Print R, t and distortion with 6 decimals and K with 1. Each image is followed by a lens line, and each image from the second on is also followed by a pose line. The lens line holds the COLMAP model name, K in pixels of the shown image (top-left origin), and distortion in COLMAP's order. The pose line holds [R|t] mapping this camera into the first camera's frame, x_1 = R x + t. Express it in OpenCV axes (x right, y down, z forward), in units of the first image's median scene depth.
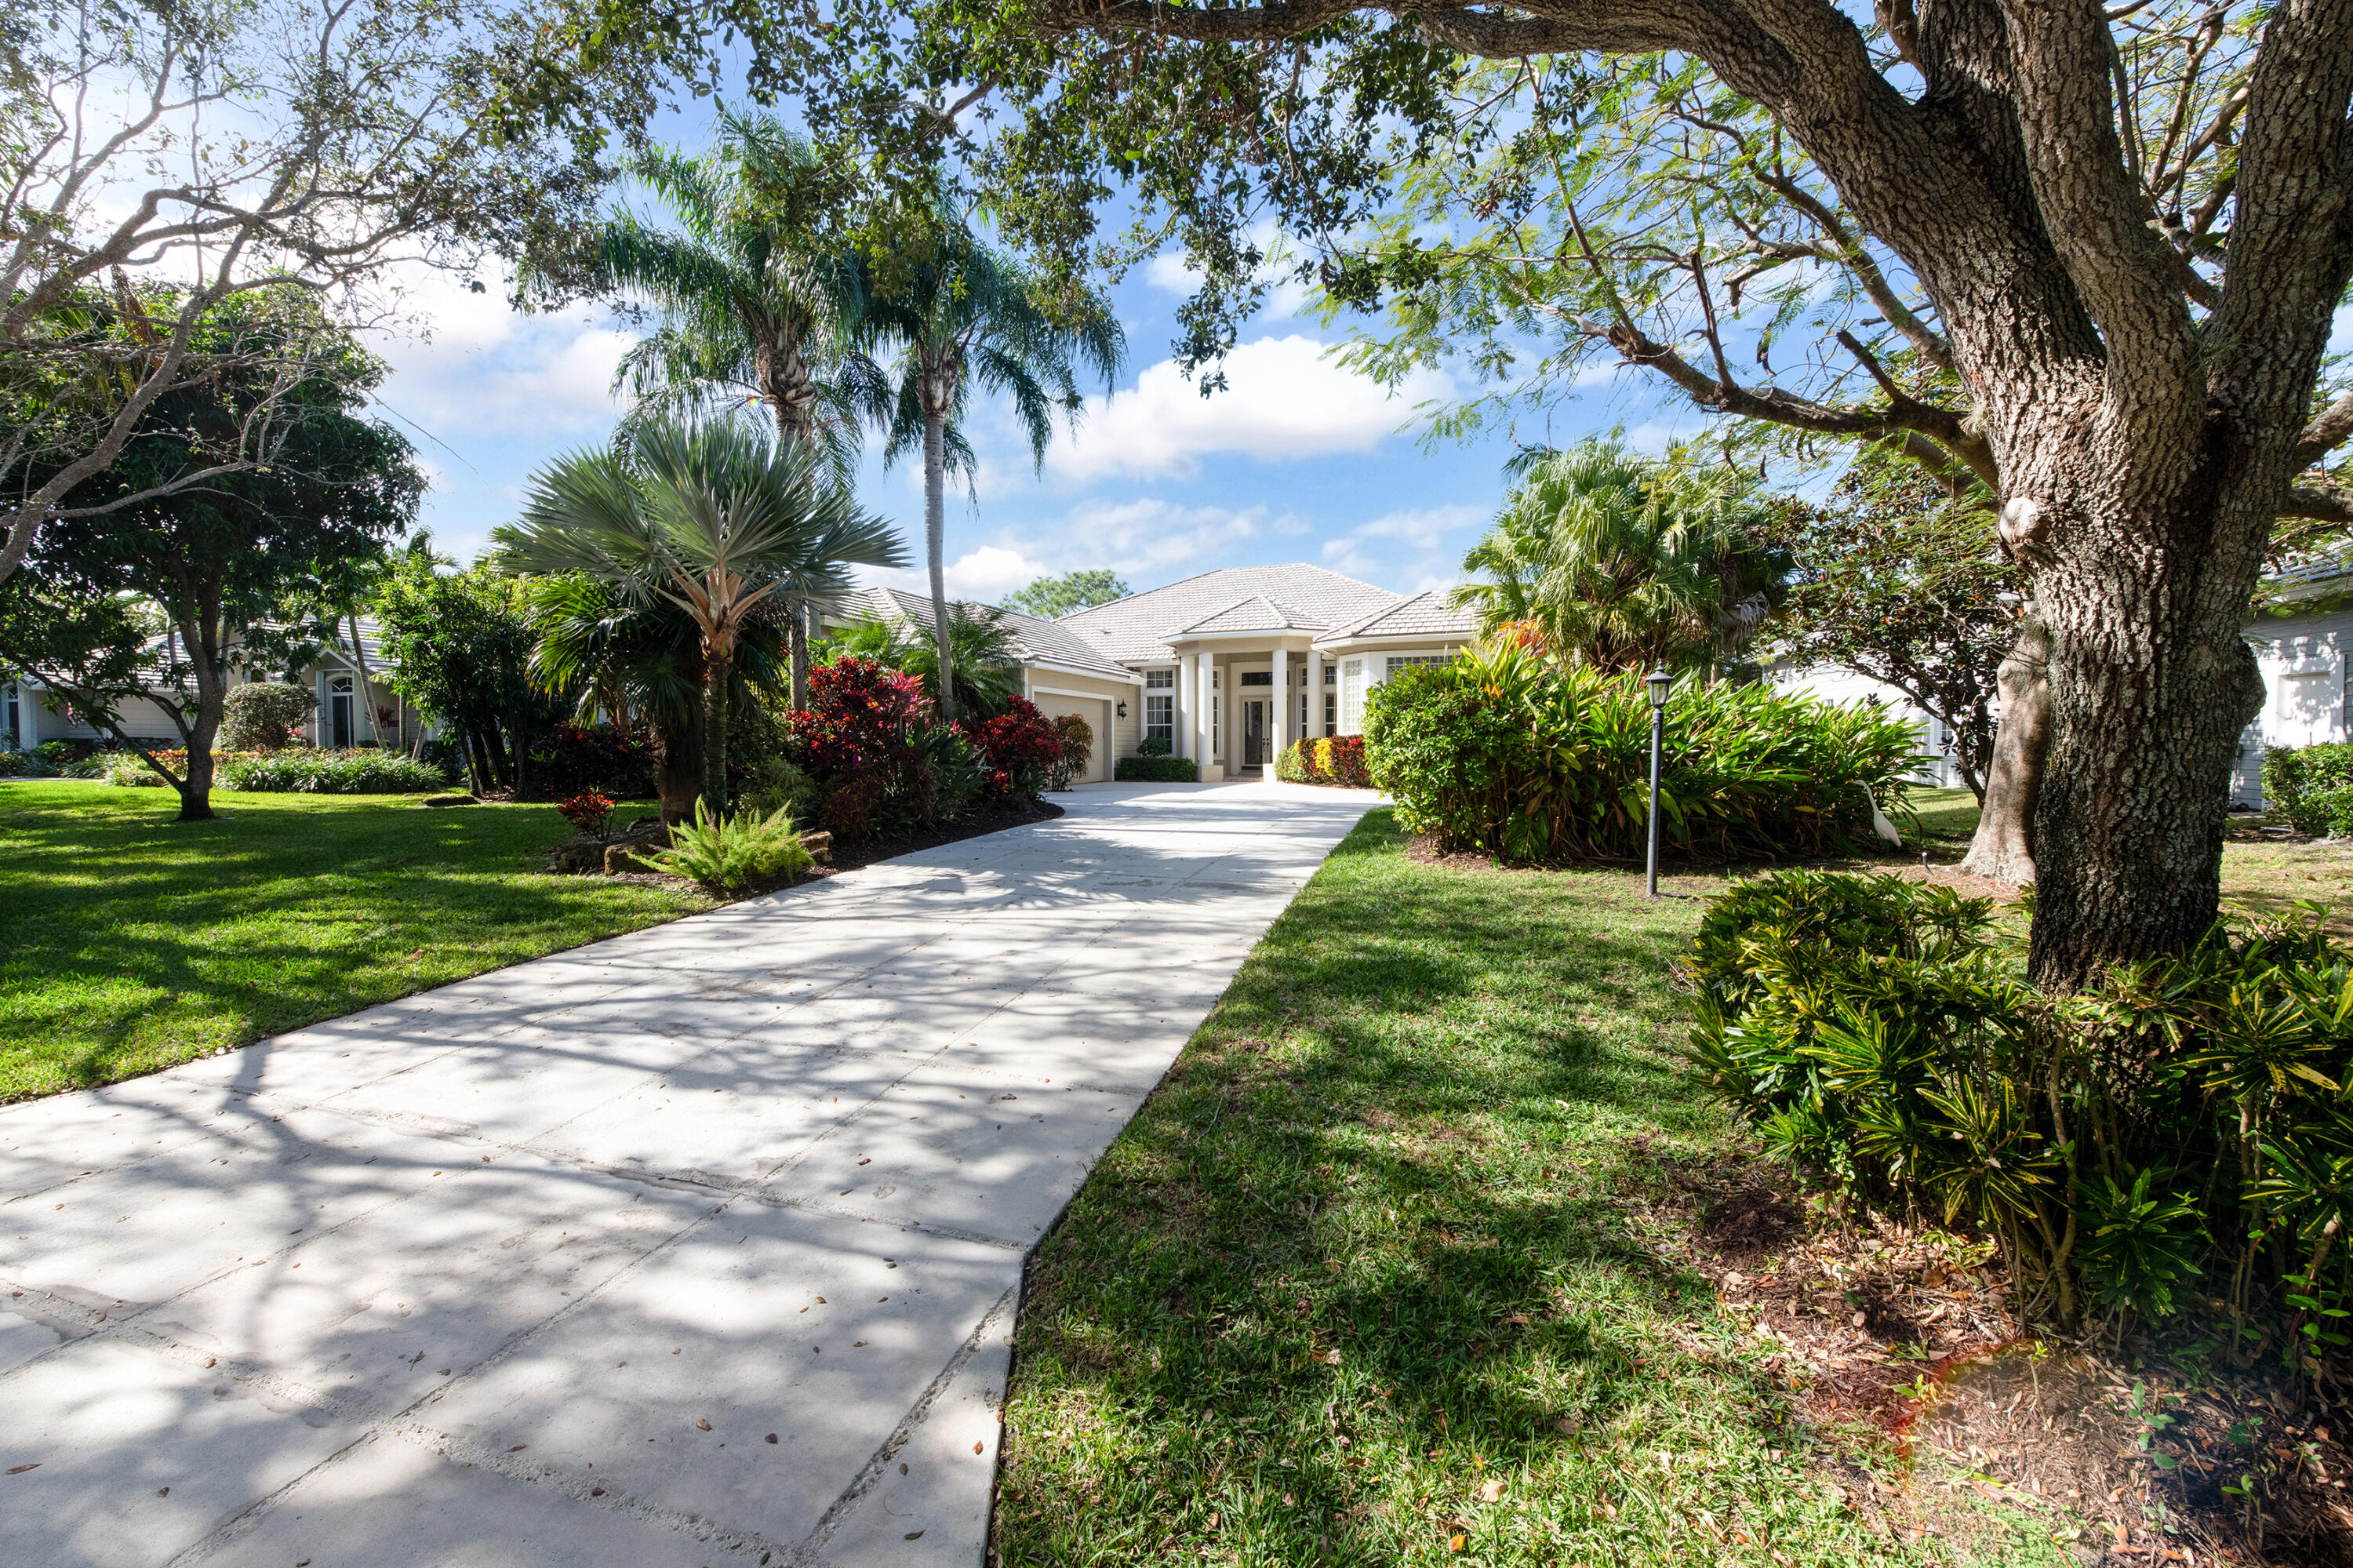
lens RADIAL K [[943.1, 0, 1176.5], [0, 943.1, 784.0], [0, 0, 1]] dist [0.001046, -0.000063]
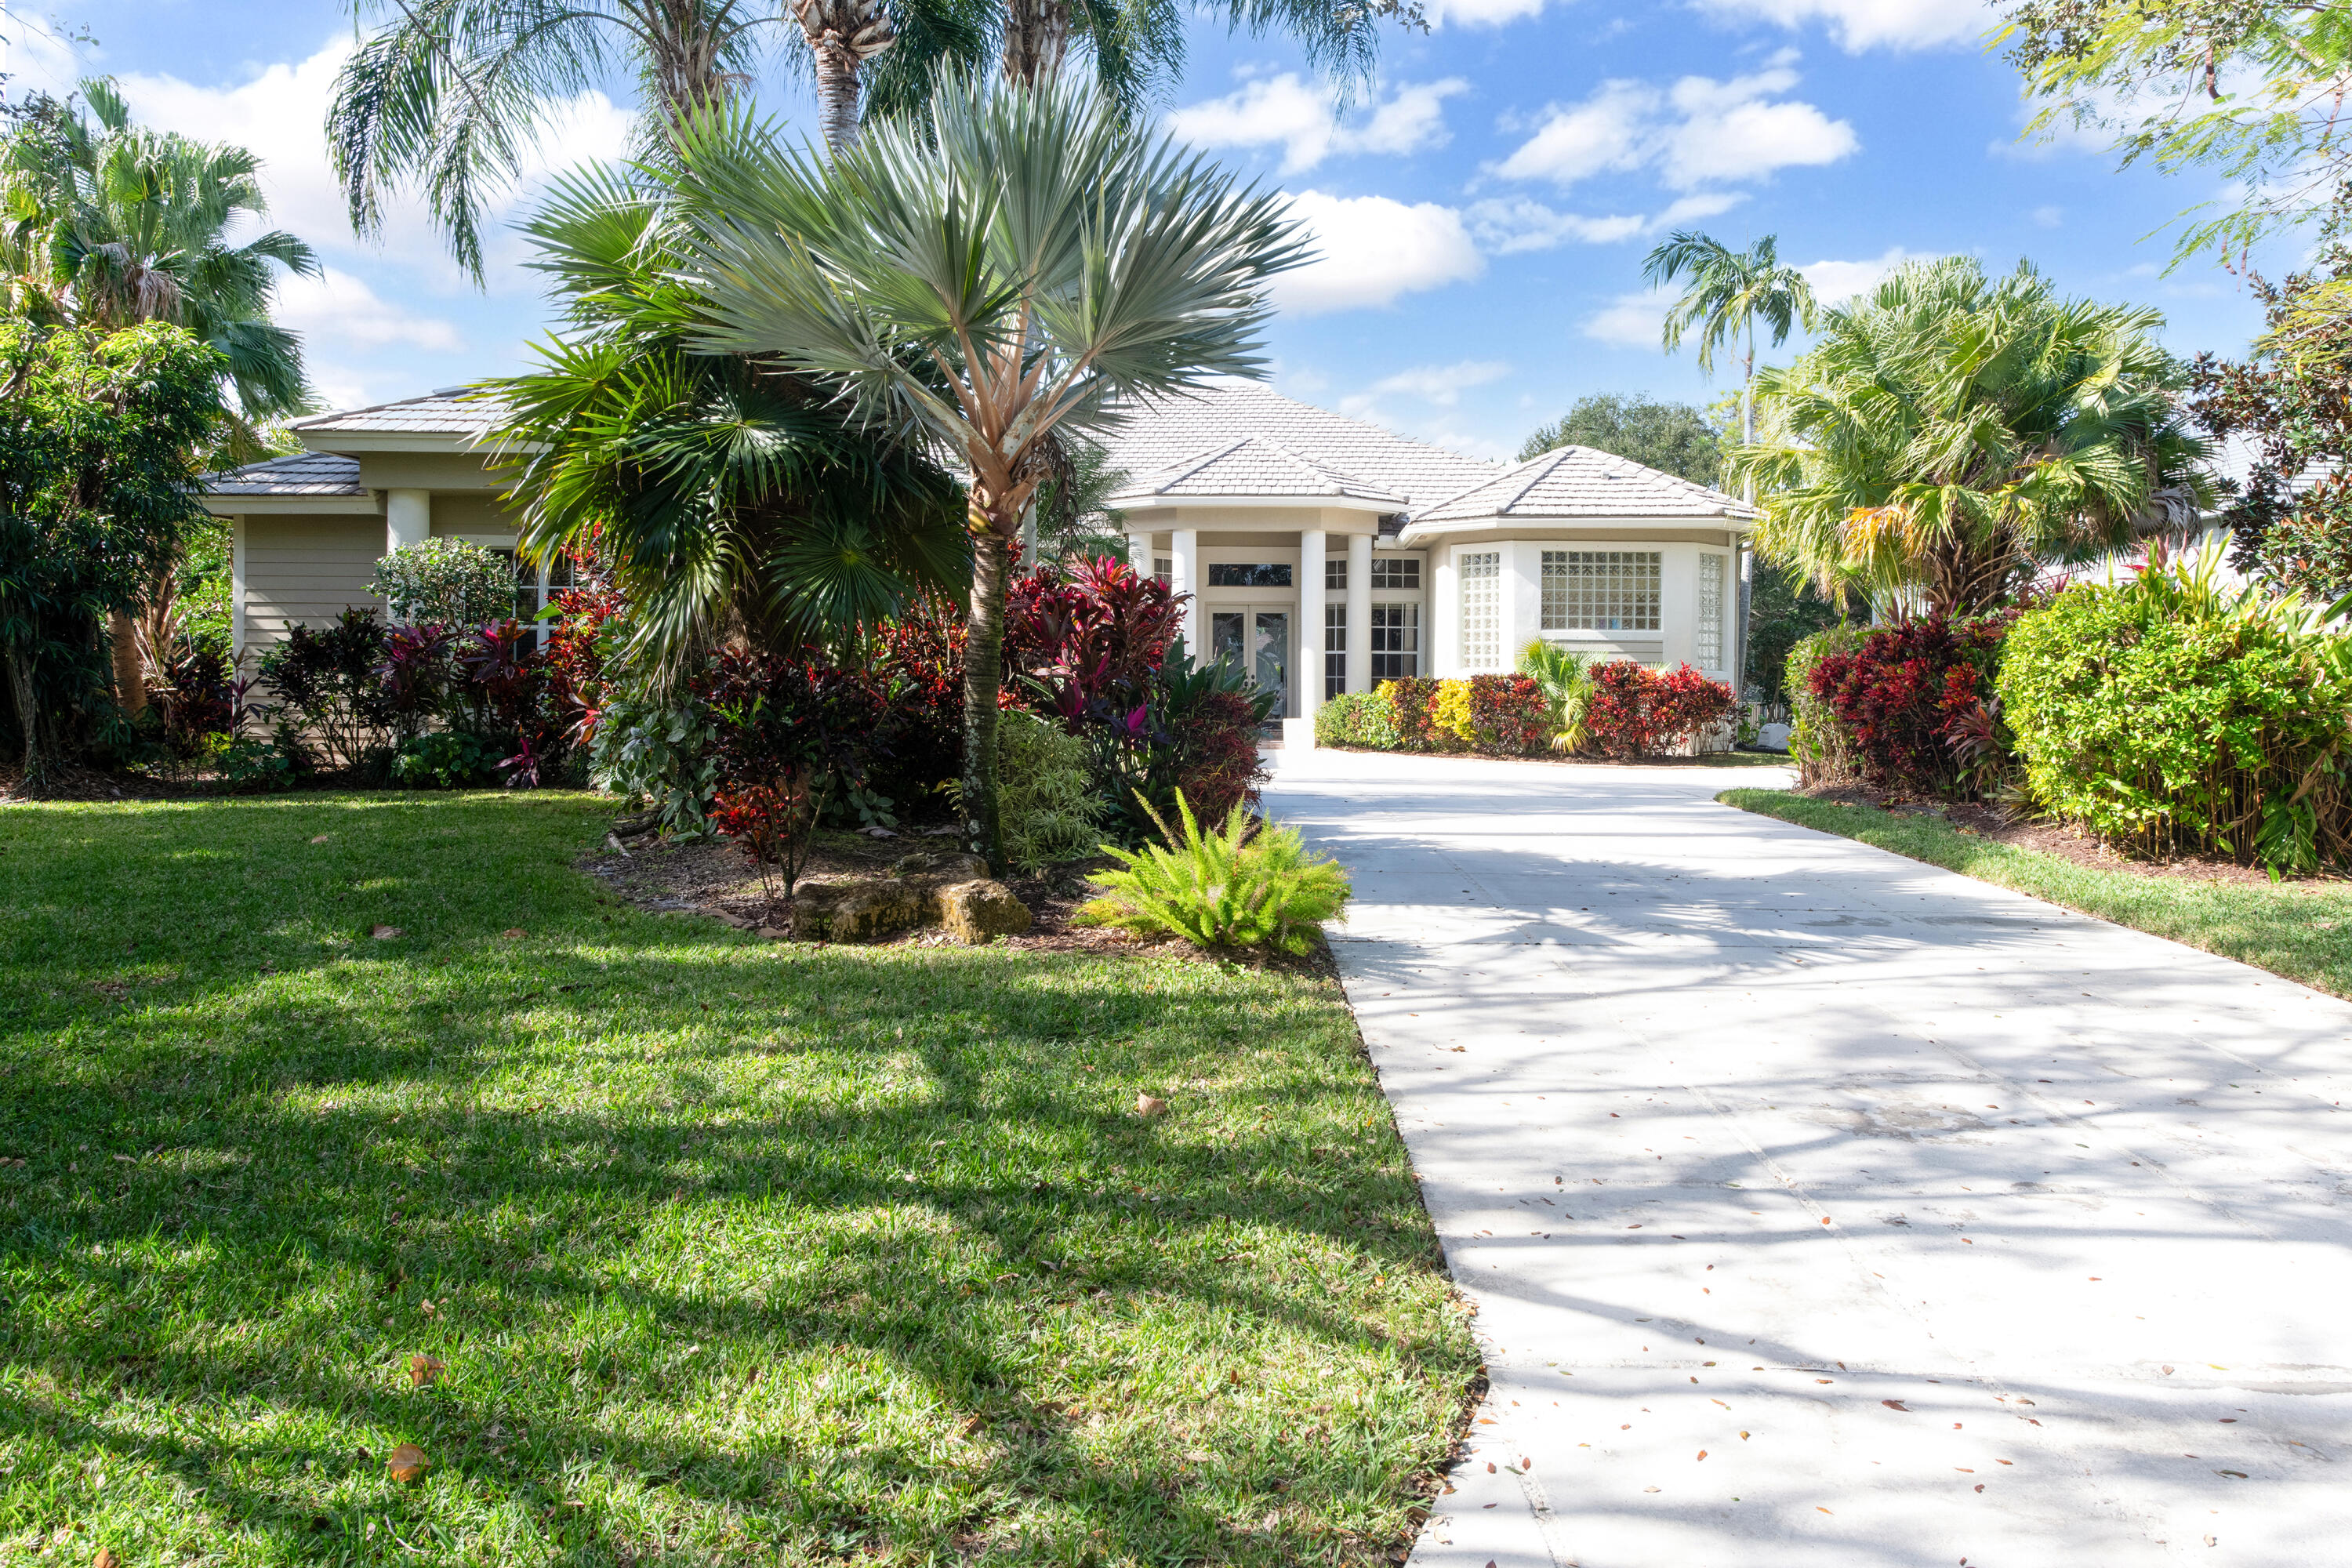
lens RADIAL K [[1607.4, 0, 1176.0], [0, 1607.4, 784.0], [0, 0, 1]] dist [0.006359, 0.005397]
pose [[0.952778, -0.009372, 0.303523, -0.287894], [0.002105, 0.999703, 0.024261, -0.004432], [-0.303660, -0.022477, 0.952515, 0.041136]]
